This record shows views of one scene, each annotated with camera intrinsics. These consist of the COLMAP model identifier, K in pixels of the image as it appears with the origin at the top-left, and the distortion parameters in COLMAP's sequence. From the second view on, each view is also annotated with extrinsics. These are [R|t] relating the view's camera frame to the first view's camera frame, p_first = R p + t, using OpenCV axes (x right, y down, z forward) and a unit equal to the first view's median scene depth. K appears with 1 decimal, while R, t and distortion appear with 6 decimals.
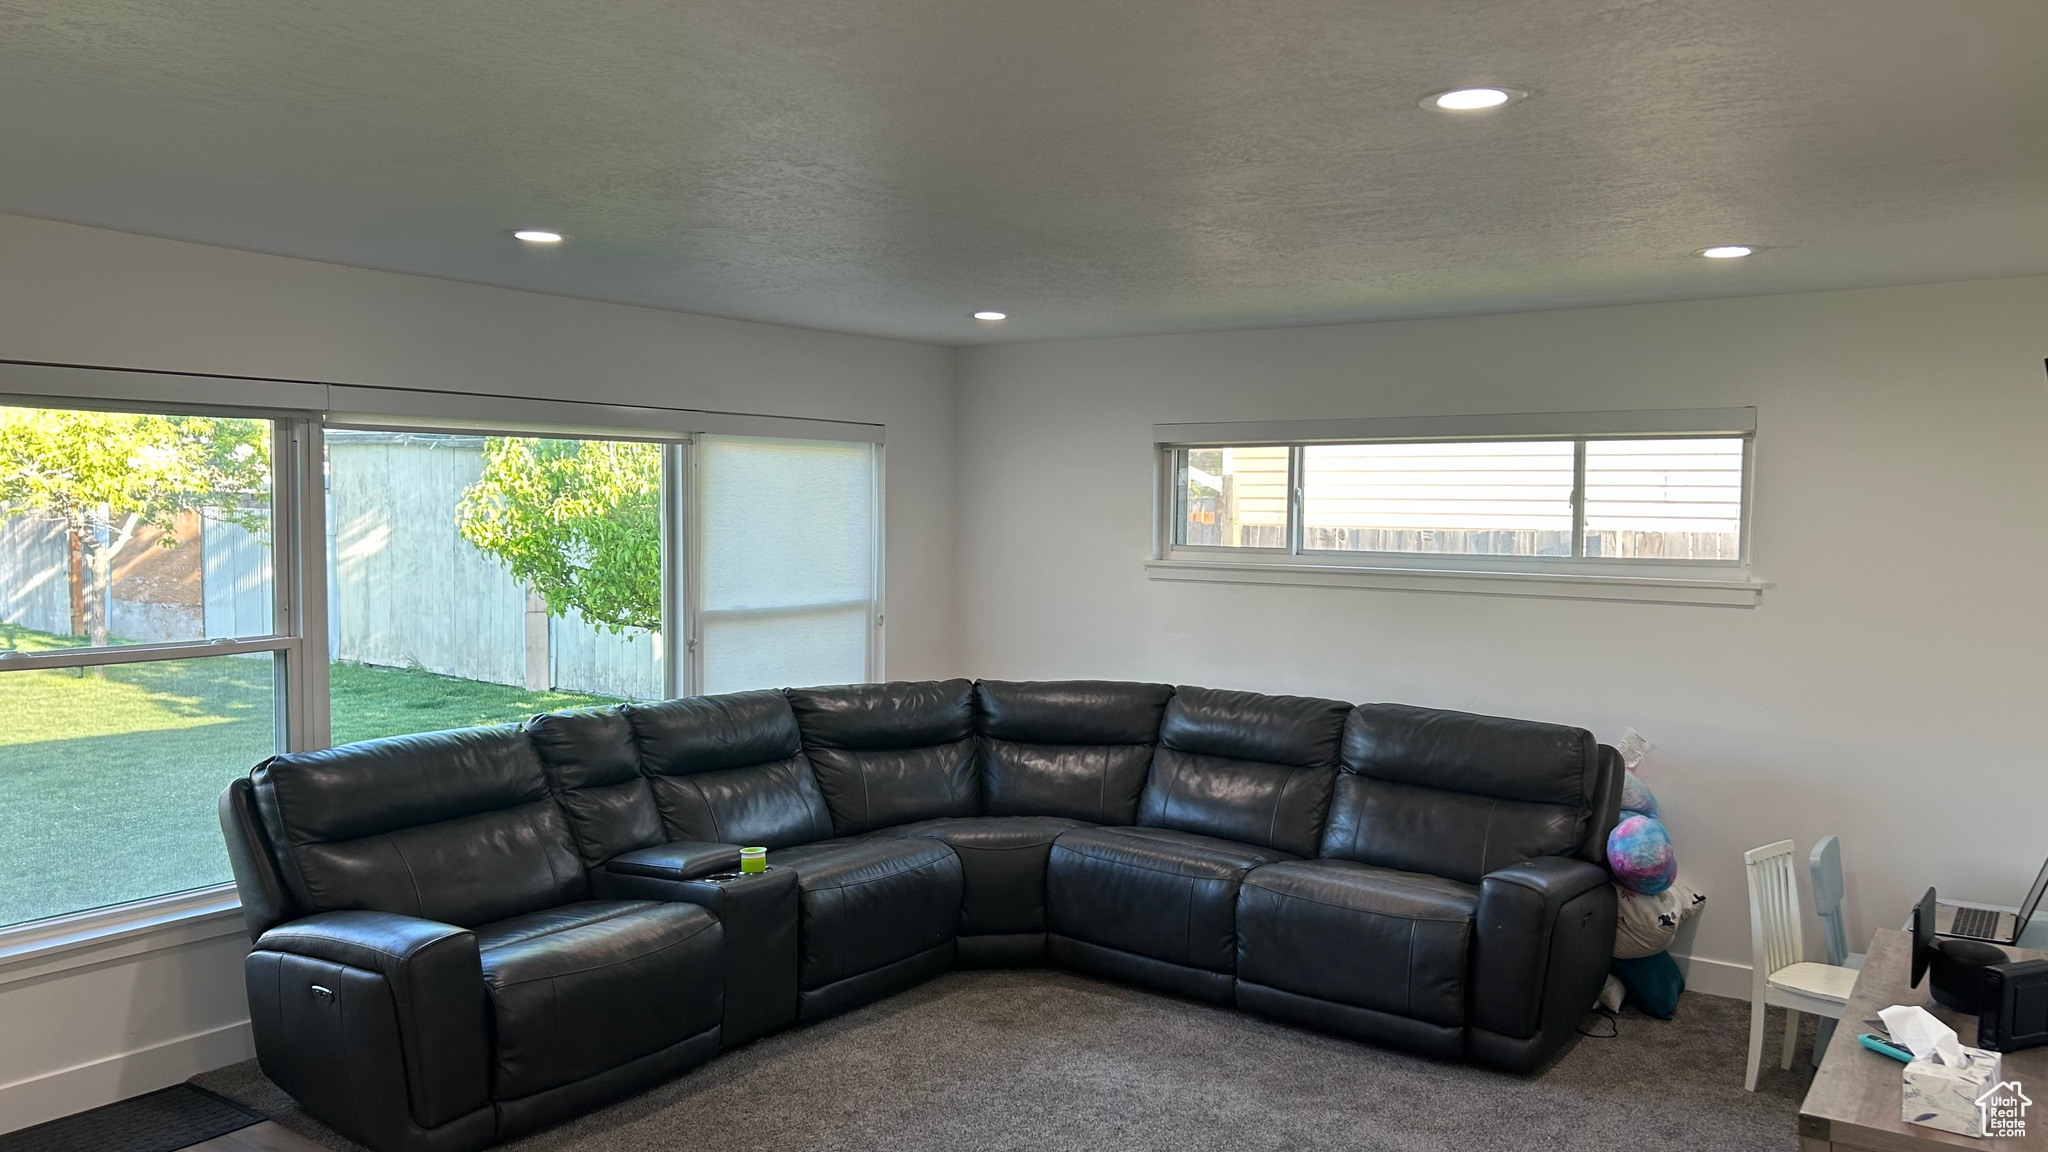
lens RADIAL K [[1533.9, 0, 1024.0], [0, 1533.9, 576.0], [0, 0, 1]] dist [0.122971, -0.131634]
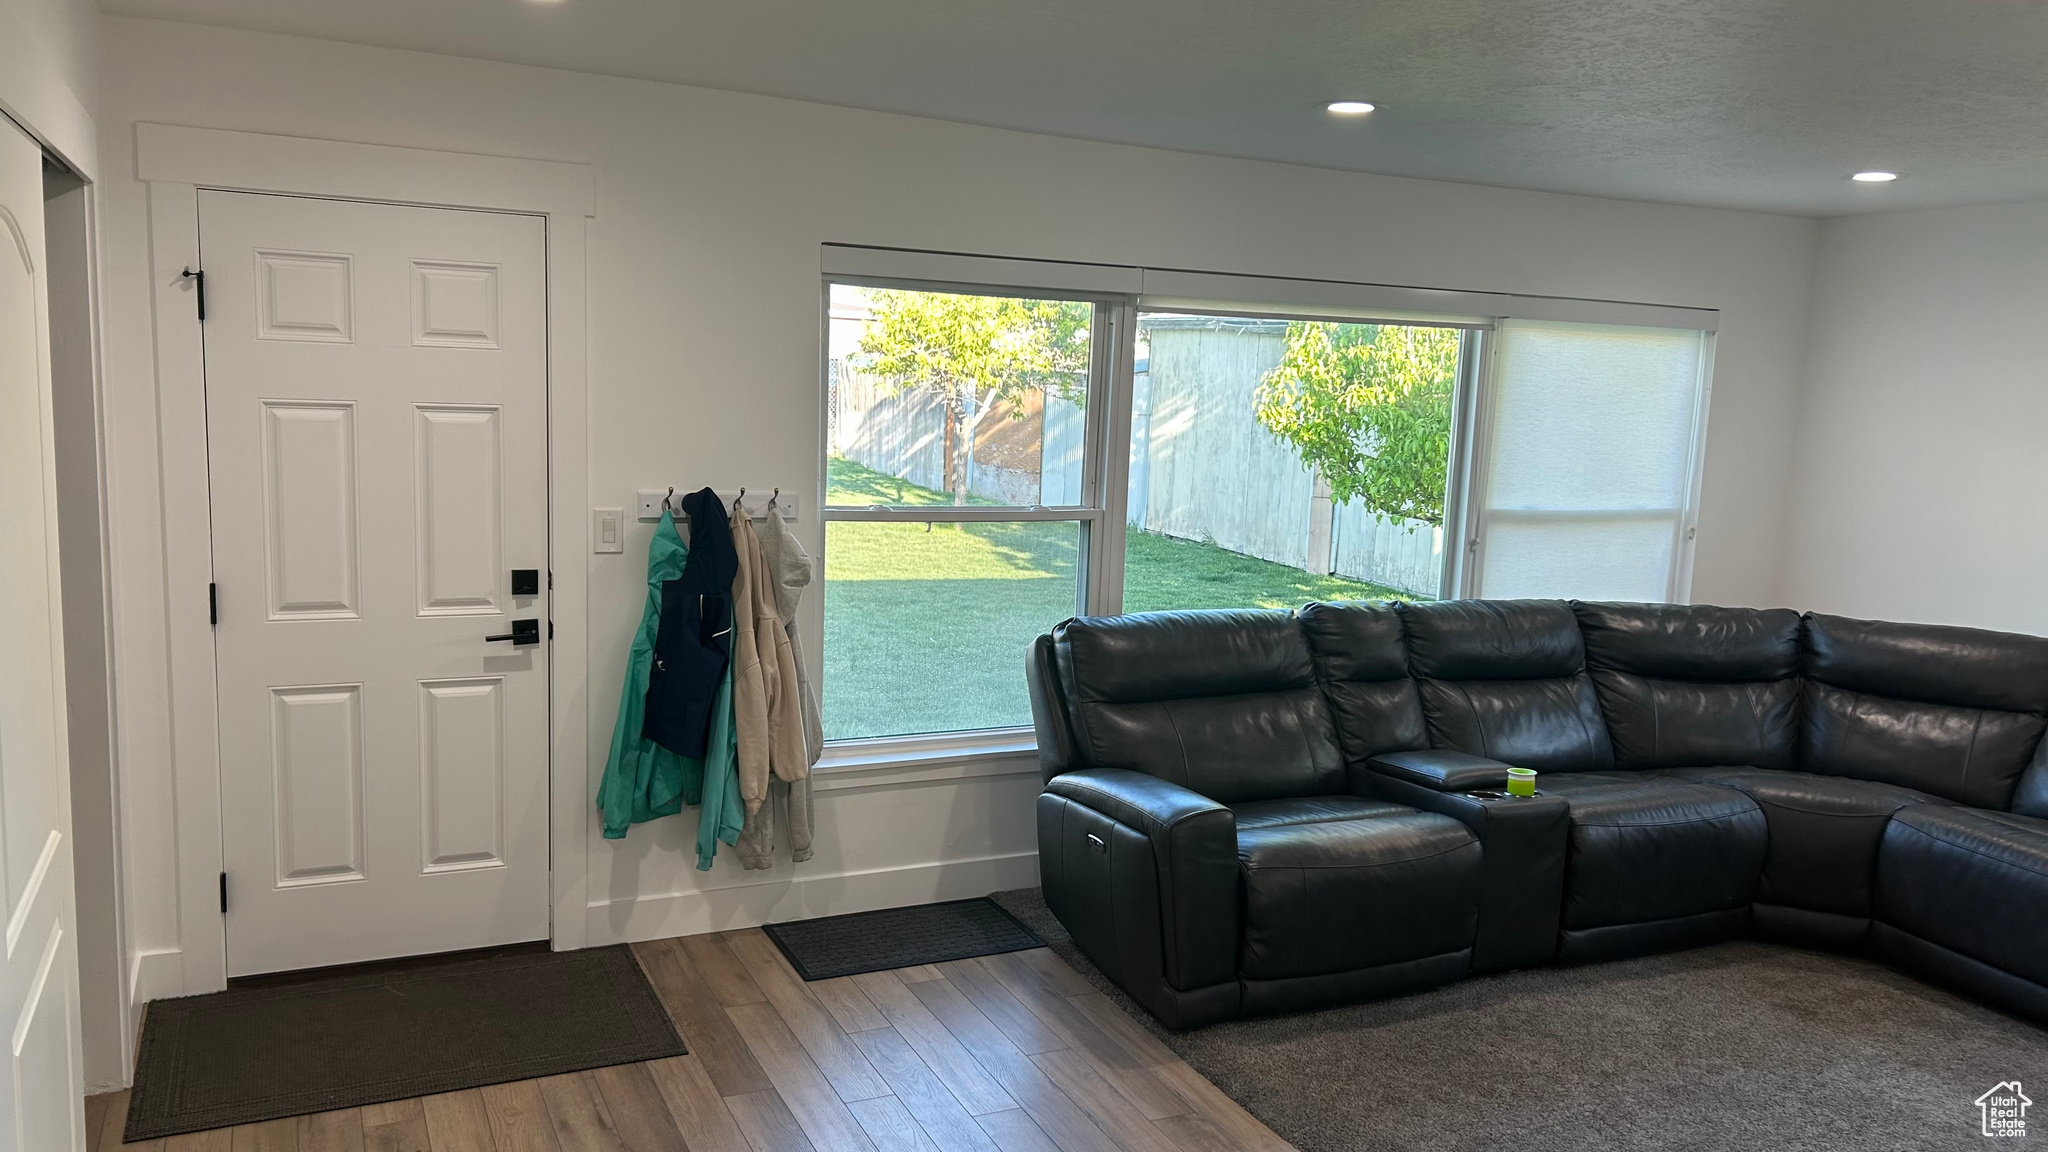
lens RADIAL K [[1416.3, 0, 1024.0], [0, 1416.3, 576.0], [0, 0, 1]] dist [-0.009326, -0.003774]
pose [[0.863927, 0.095105, -0.494556, -0.022759], [-0.055903, 0.994048, 0.093503, -0.001766], [0.500505, -0.053133, 0.864102, 0.114004]]
